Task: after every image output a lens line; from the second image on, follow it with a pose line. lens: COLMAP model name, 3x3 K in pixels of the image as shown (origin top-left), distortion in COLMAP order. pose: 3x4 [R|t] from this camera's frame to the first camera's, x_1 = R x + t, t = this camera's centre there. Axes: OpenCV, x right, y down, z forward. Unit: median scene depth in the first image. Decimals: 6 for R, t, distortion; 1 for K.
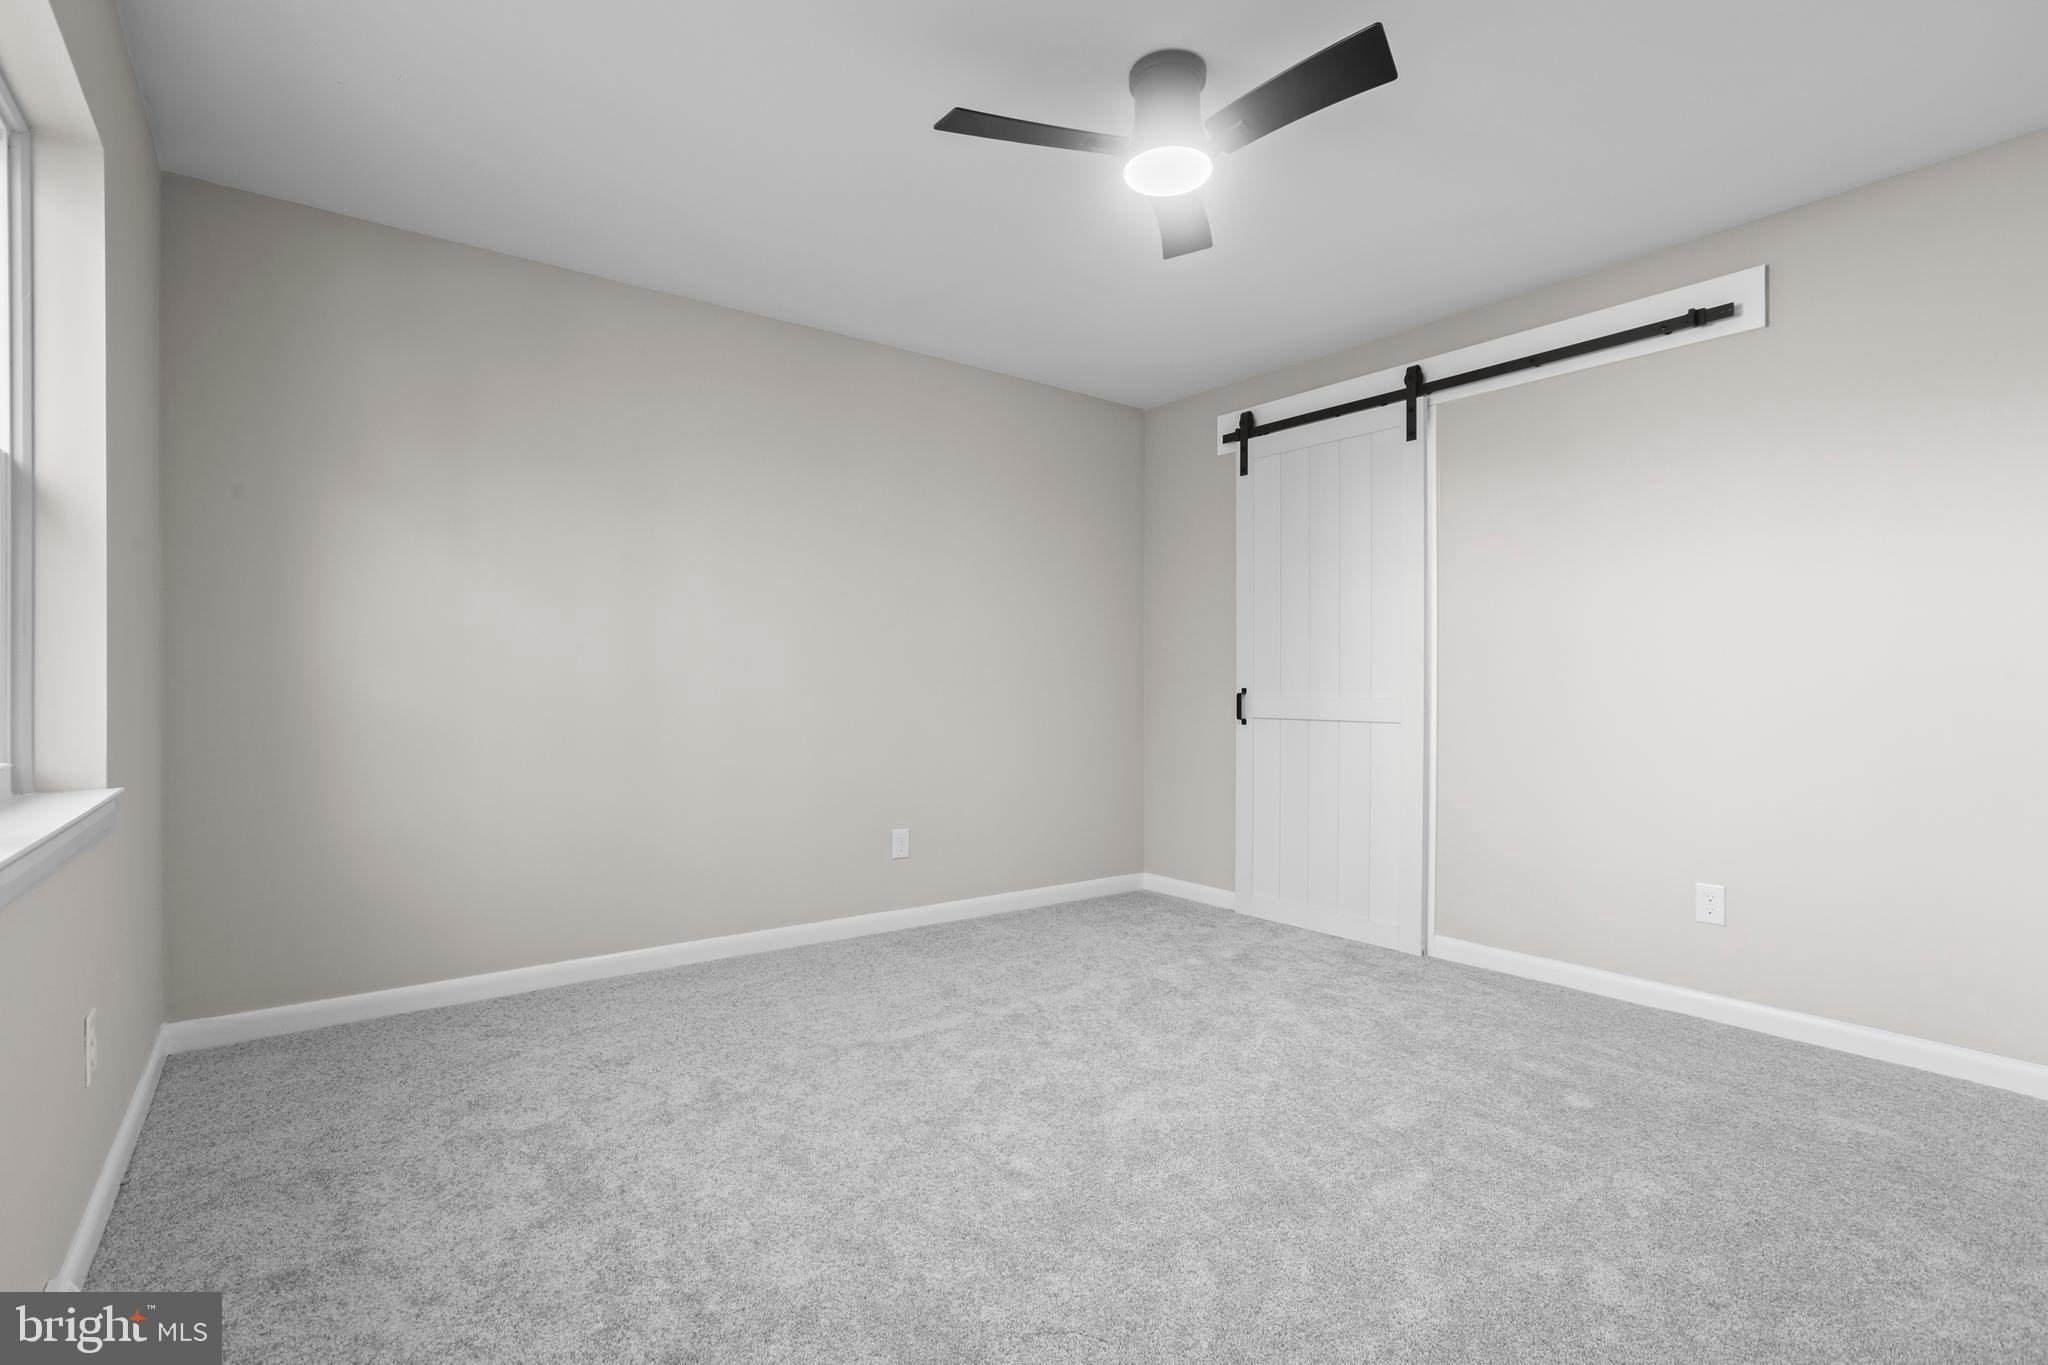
lens RADIAL K [[958.8, 0, 1034.3], [0, 958.8, 694.7], [0, 0, 1]] dist [-0.050106, 0.026810]
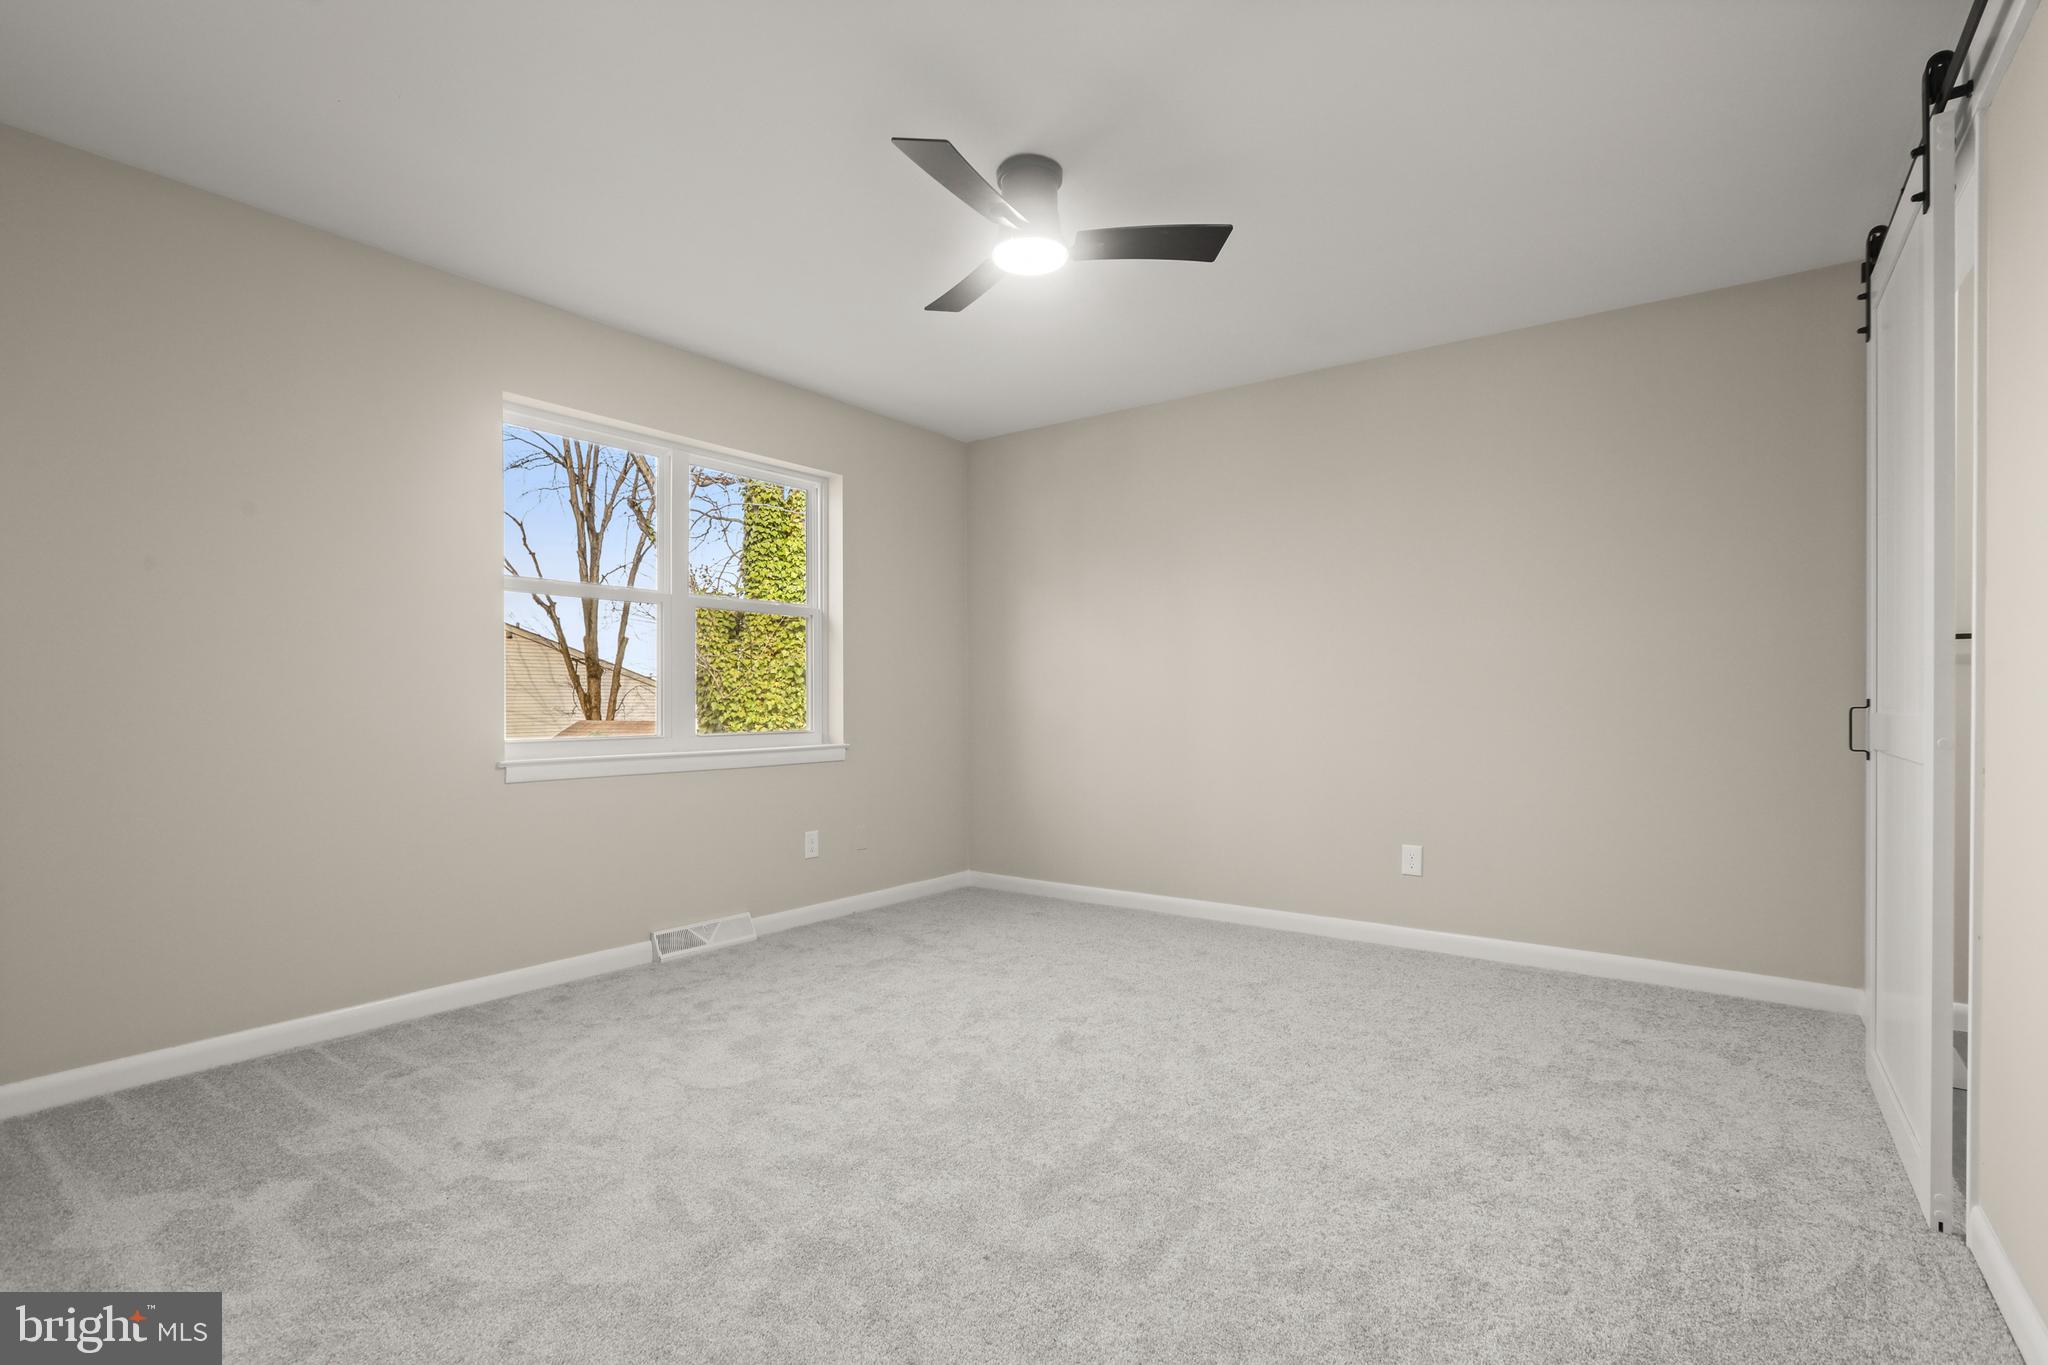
lens RADIAL K [[958.8, 0, 1034.3], [0, 958.8, 694.7], [0, 0, 1]] dist [-0.050106, 0.026810]
pose [[0.270718, -0.012731, -0.962574, 0.794695], [-0.005531, 0.999875, -0.014780, 0.005299], [0.962643, 0.009326, 0.270614, 0.430262]]
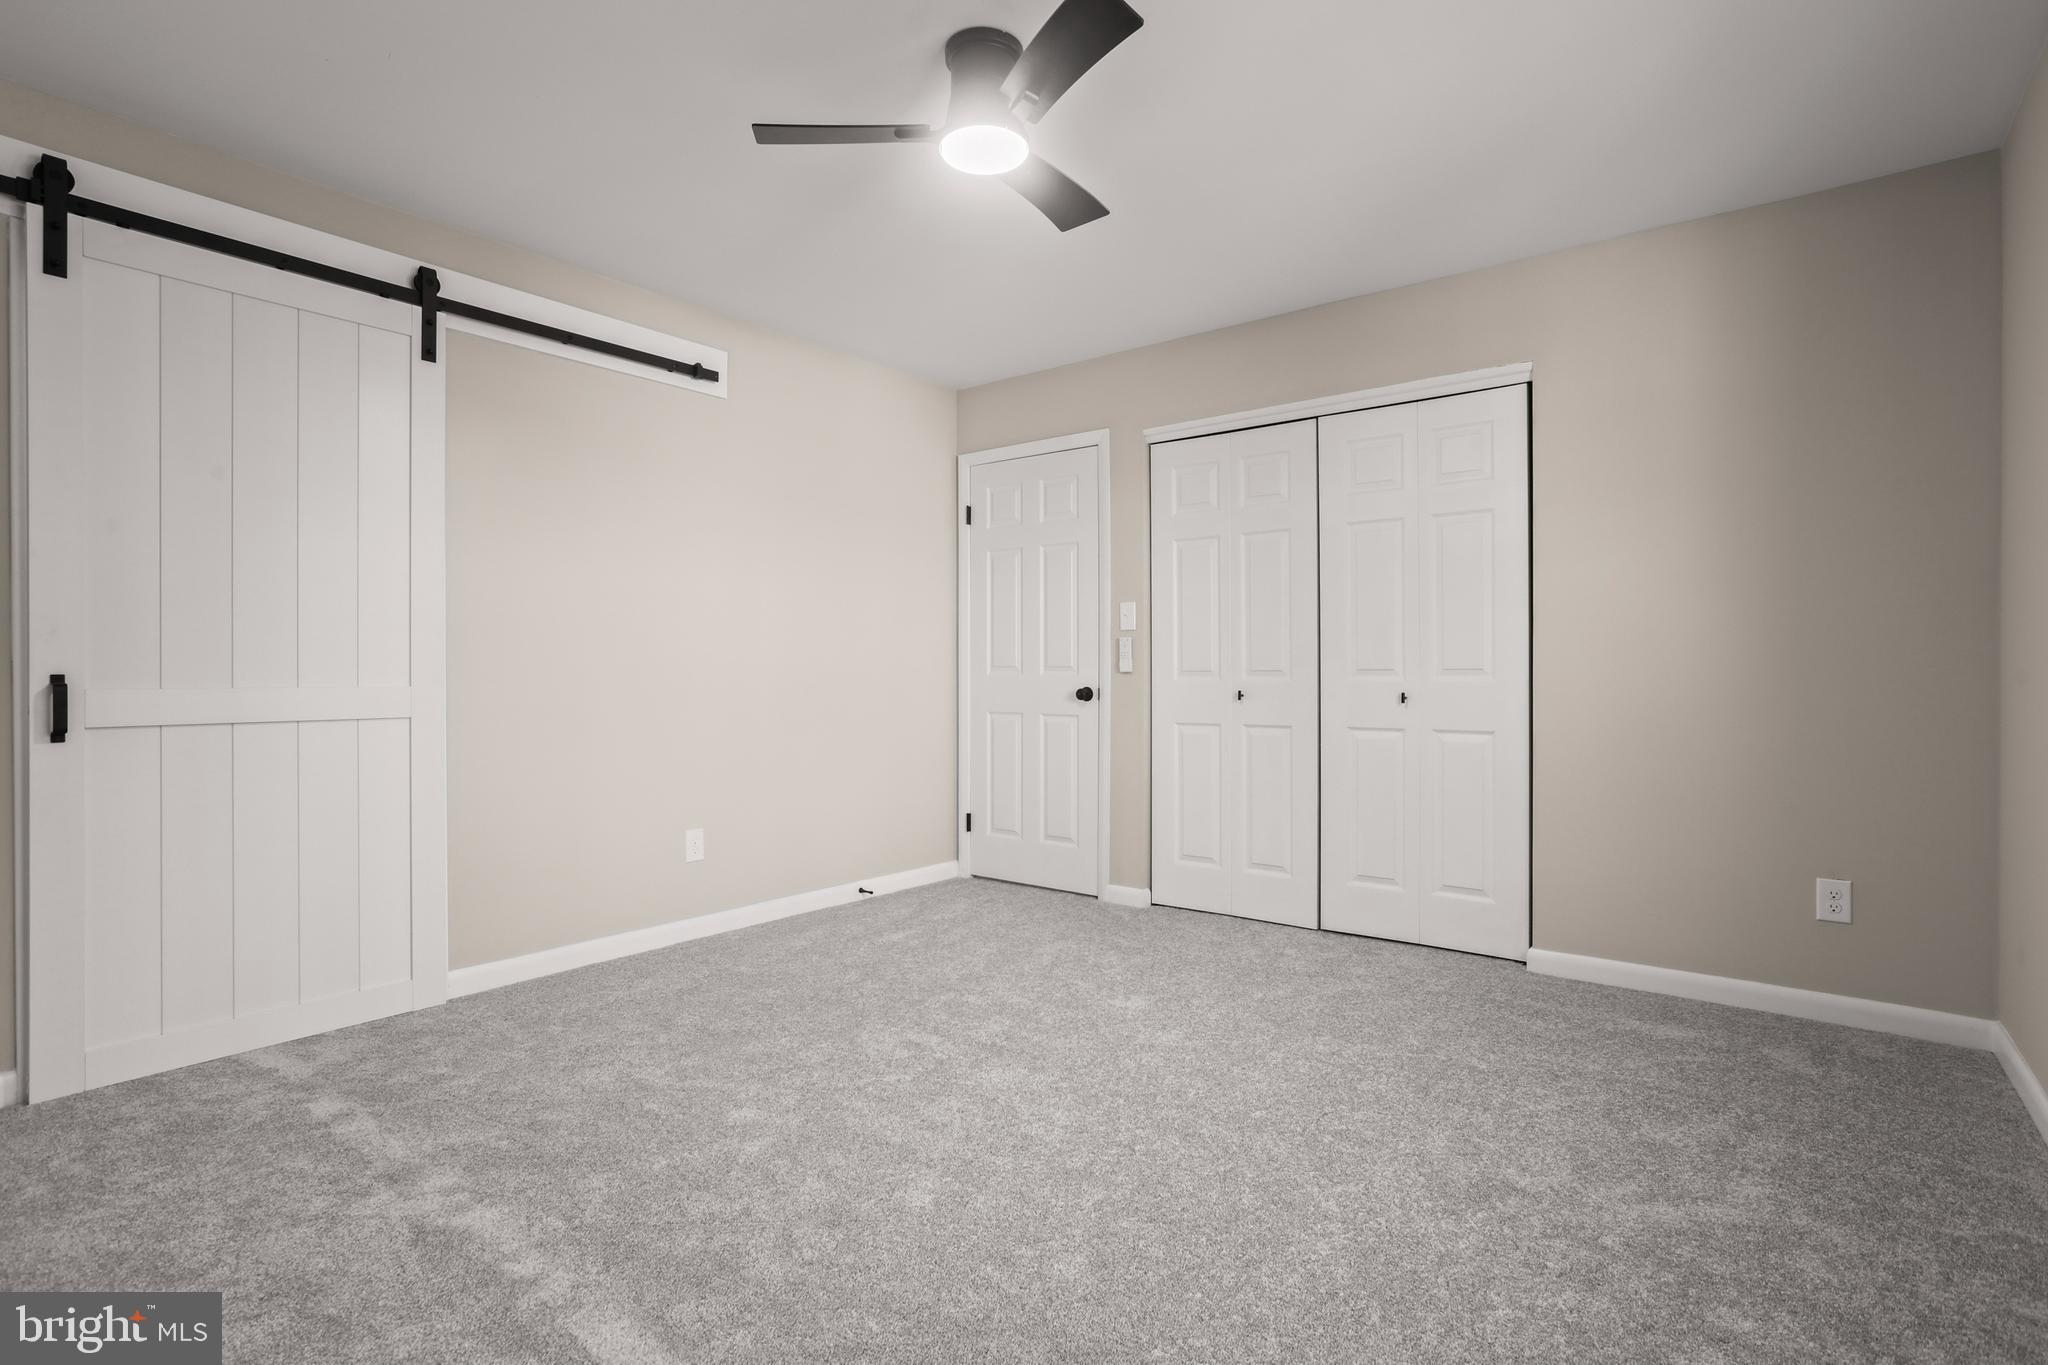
lens RADIAL K [[958.8, 0, 1034.3], [0, 958.8, 694.7], [0, 0, 1]] dist [-0.050106, 0.026810]
pose [[-0.240293, -0.027258, 0.970318, -0.519333], [0.005488, 0.999552, 0.029438, -0.010742], [-0.970685, 0.012398, -0.240036, 0.738782]]
